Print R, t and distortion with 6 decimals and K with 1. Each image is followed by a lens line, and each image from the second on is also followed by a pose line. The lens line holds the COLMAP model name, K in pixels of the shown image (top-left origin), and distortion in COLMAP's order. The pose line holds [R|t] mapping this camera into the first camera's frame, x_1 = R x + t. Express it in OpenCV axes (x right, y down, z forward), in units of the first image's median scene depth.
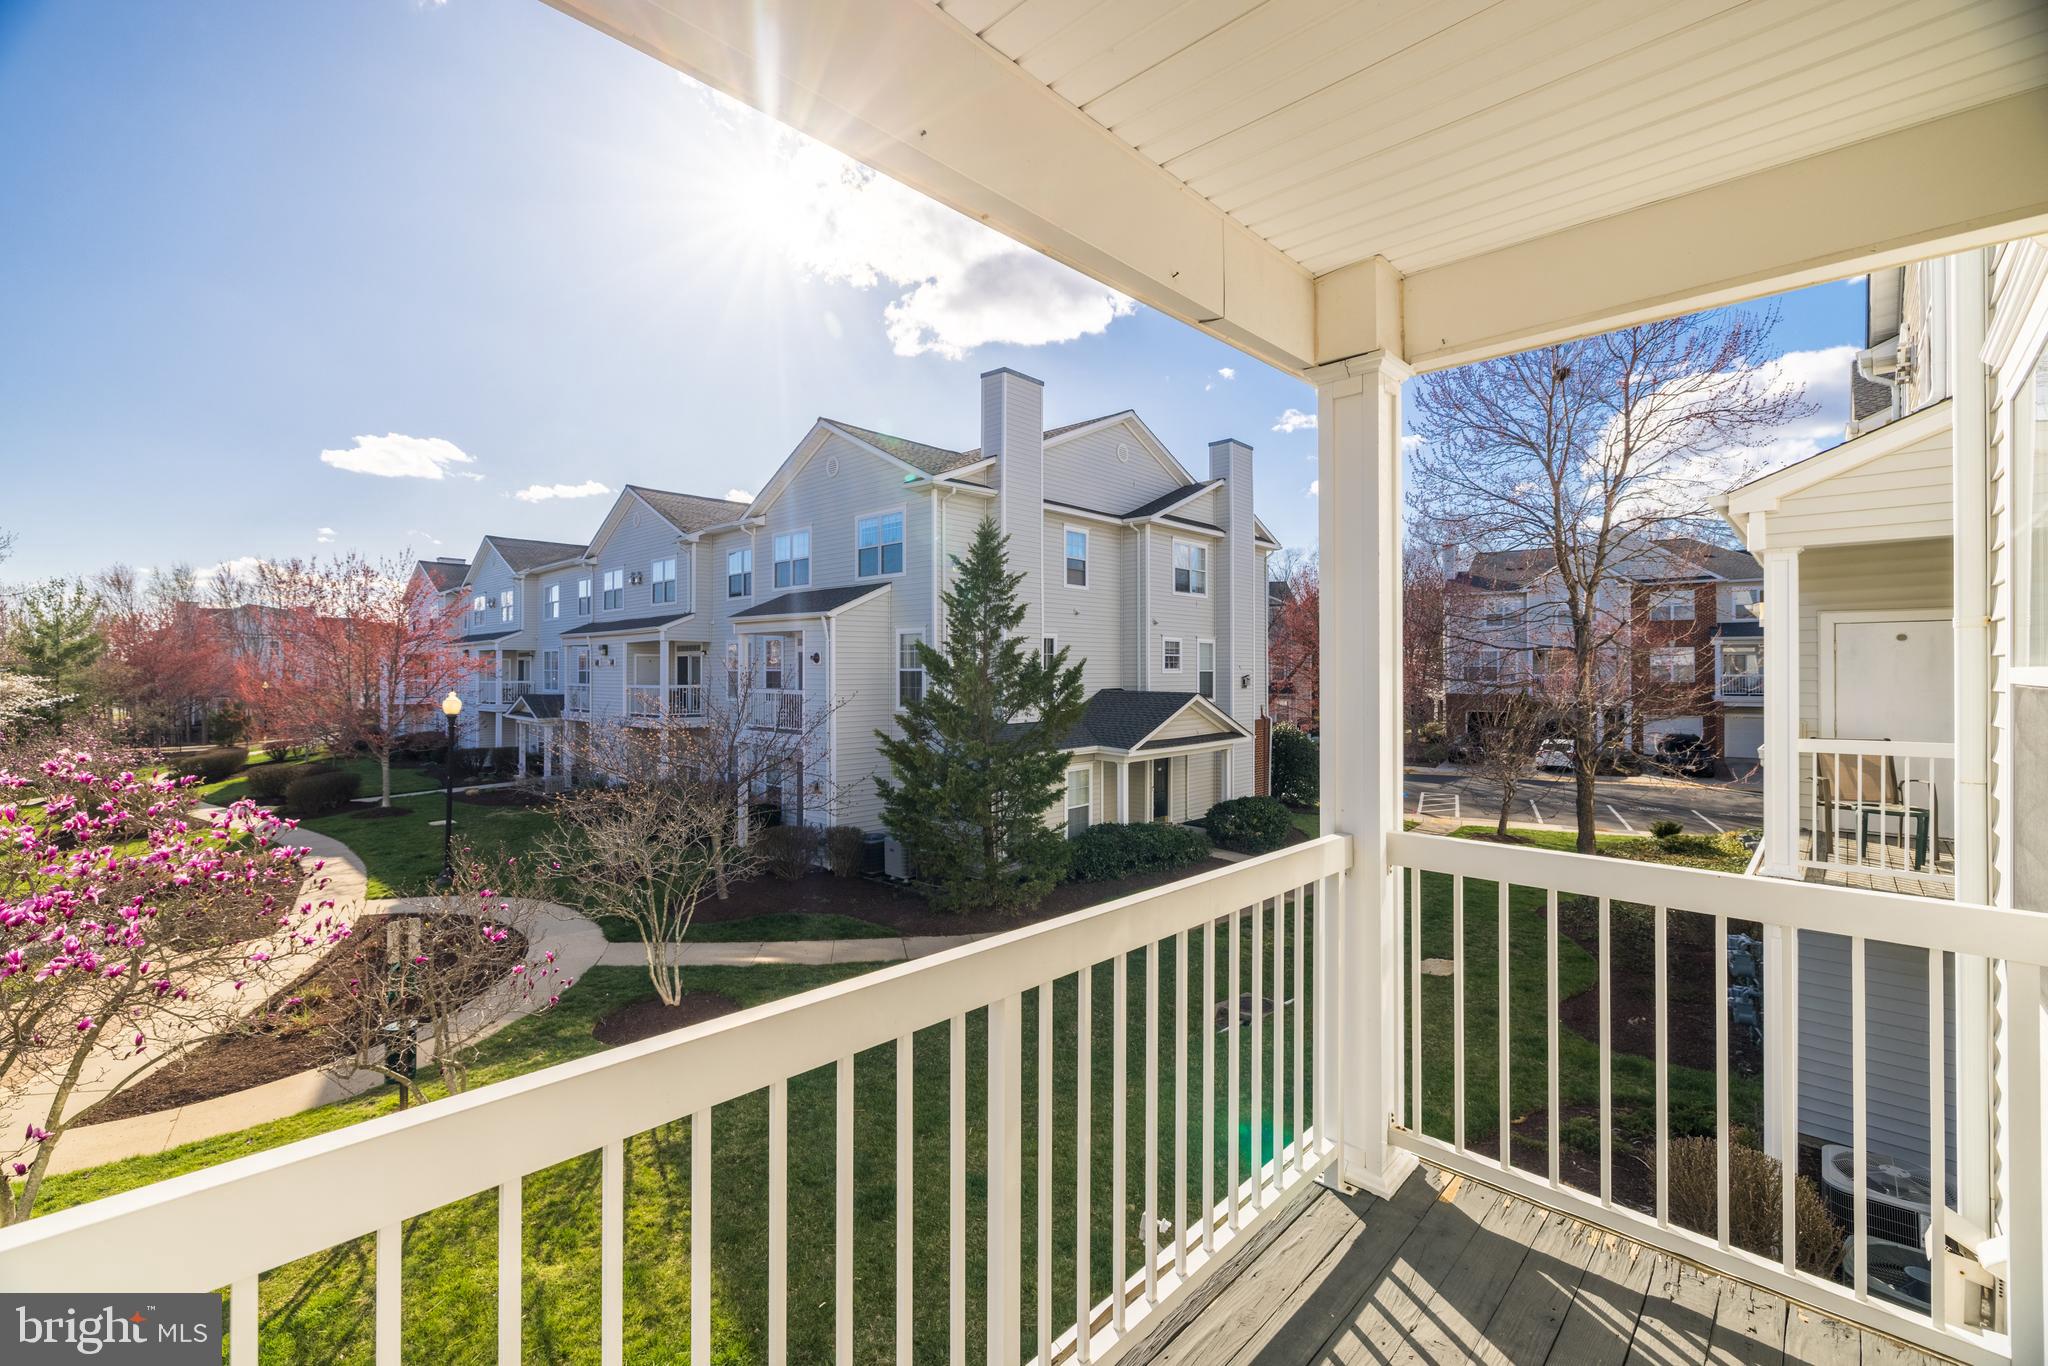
lens RADIAL K [[859.0, 0, 978.9], [0, 859.0, 668.4], [0, 0, 1]] dist [0.001591, 0.000532]
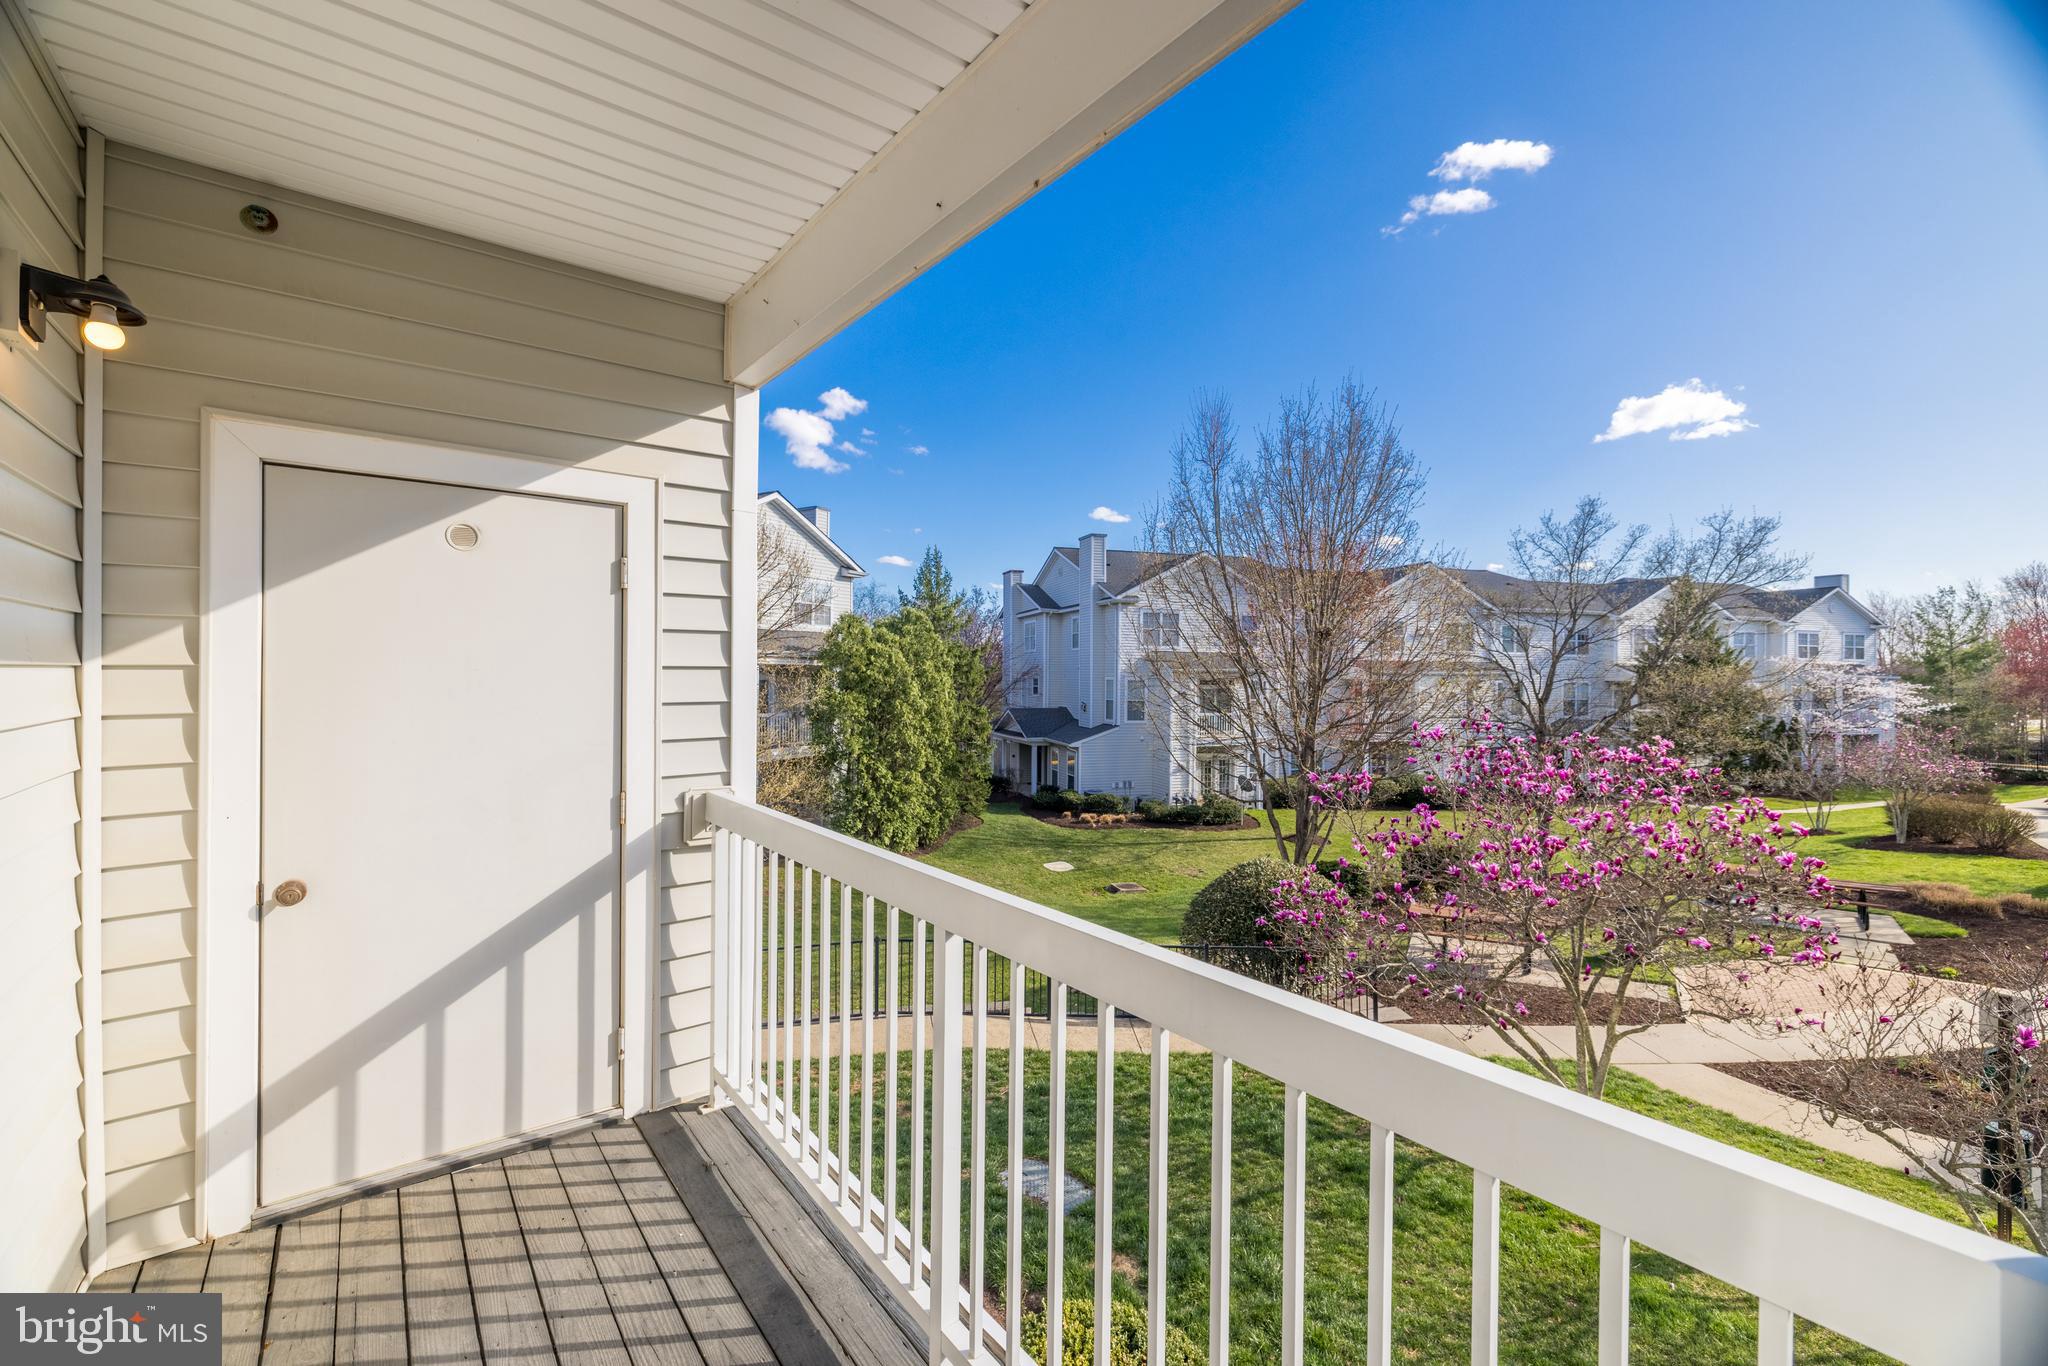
lens RADIAL K [[859.0, 0, 1024.4], [0, 859.0, 676.7], [0, 0, 1]] dist [0.001591, 0.000532]
pose [[-0.127716, 0.000356, -0.991811, 0.110597], [-0.002278, 0.999997, 0.000652, 0.003954], [0.991808, 0.002342, -0.127714, 0.117047]]
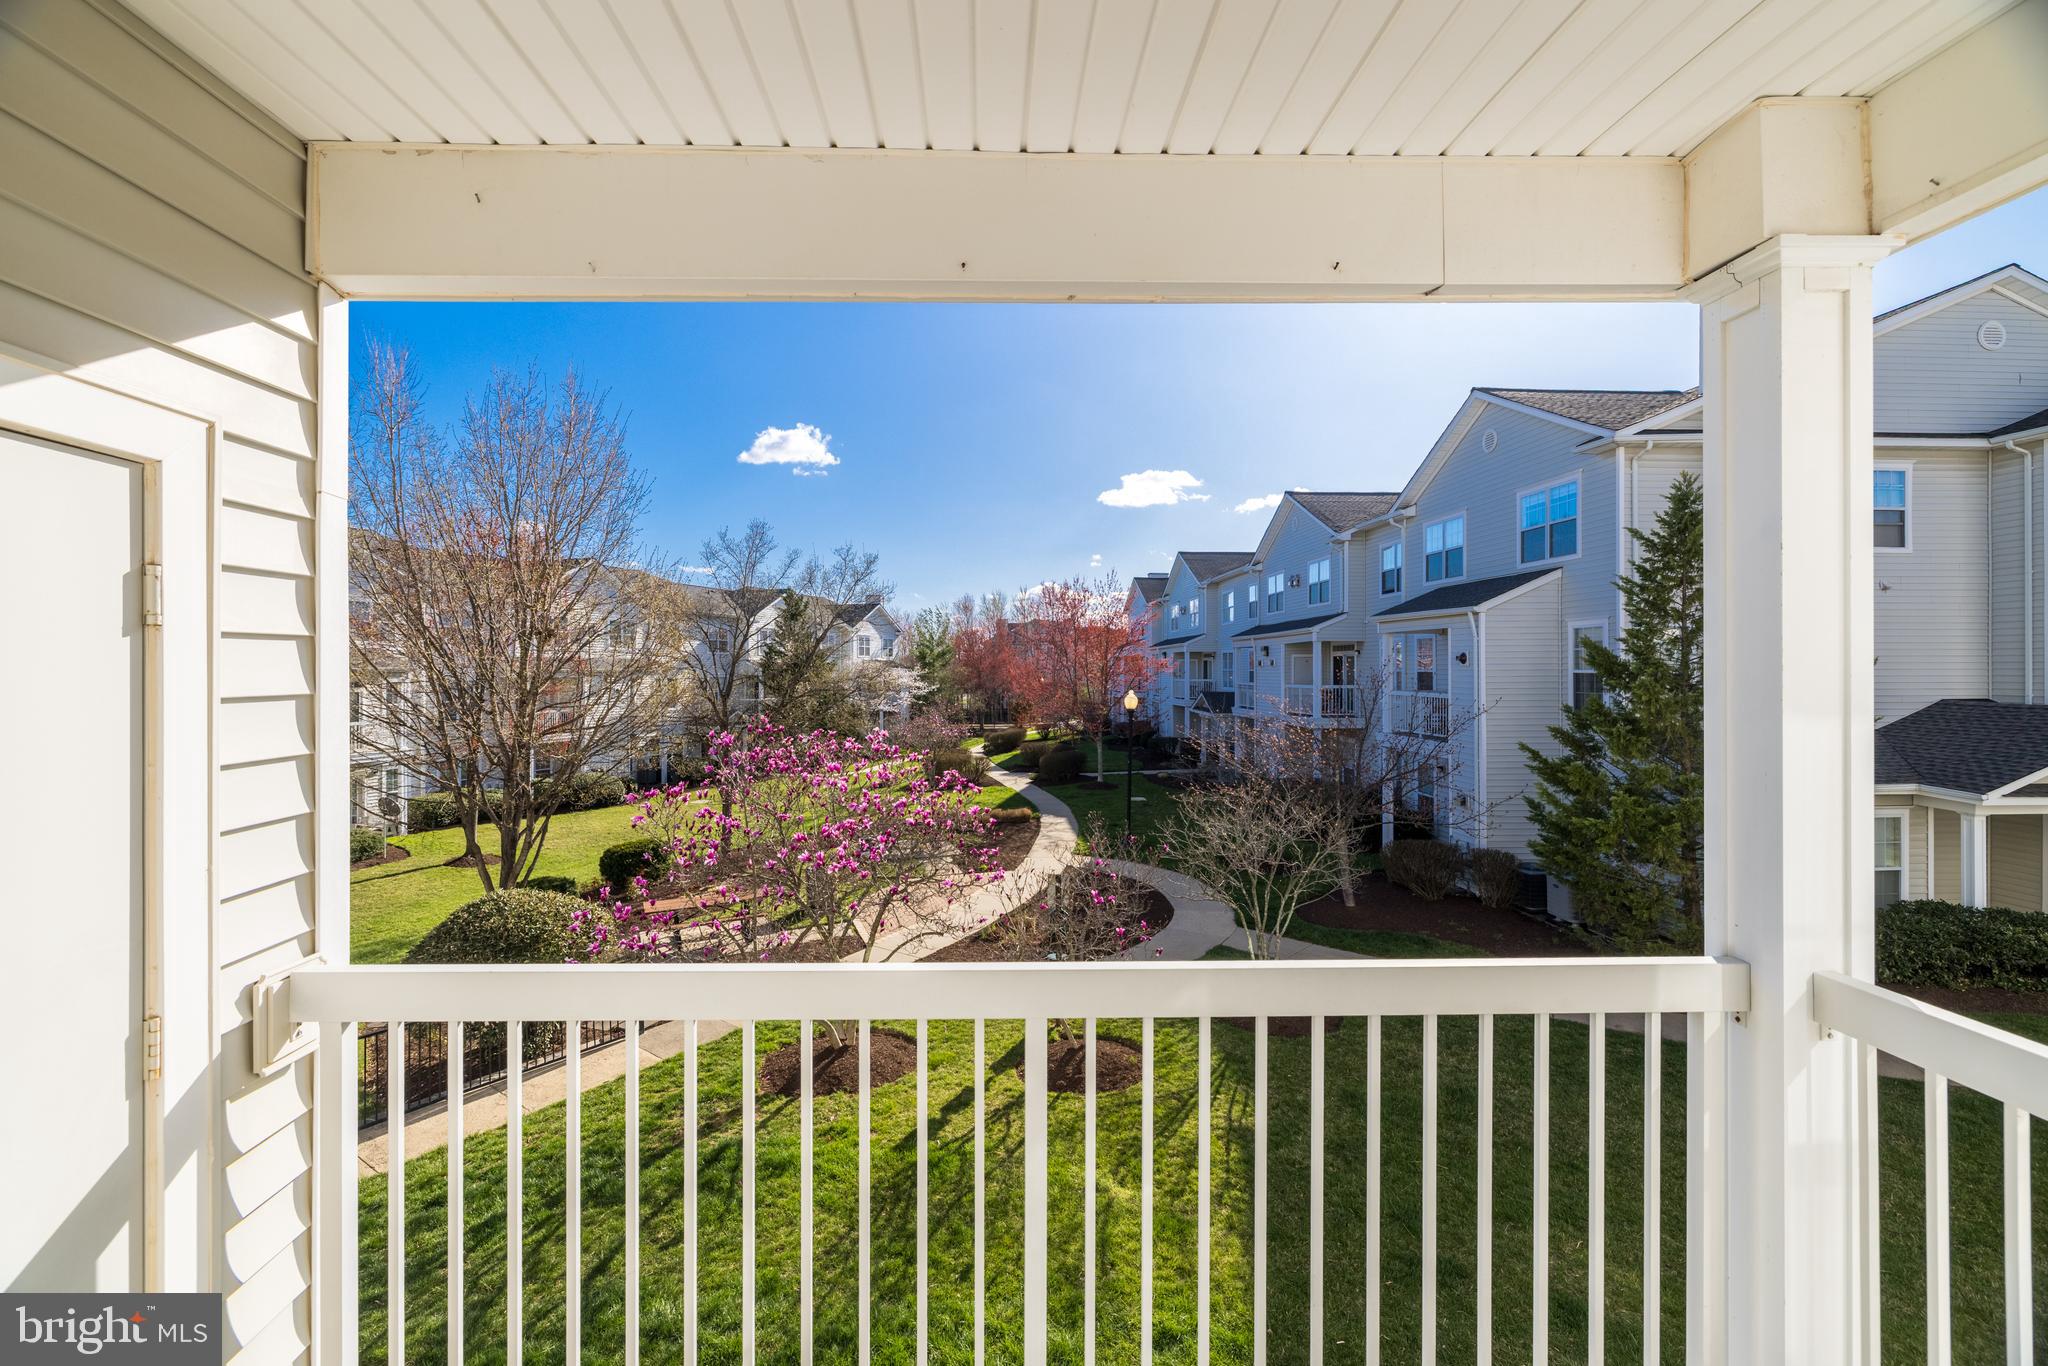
lens RADIAL K [[859.0, 0, 1011.0], [0, 859.0, 667.1], [0, 0, 1]] dist [0.001591, 0.000532]
pose [[0.726396, -0.004324, -0.687263, 0.078416], [0.007712, 0.999969, 0.001860, -0.007671], [0.687234, -0.006651, 0.726406, 0.018751]]
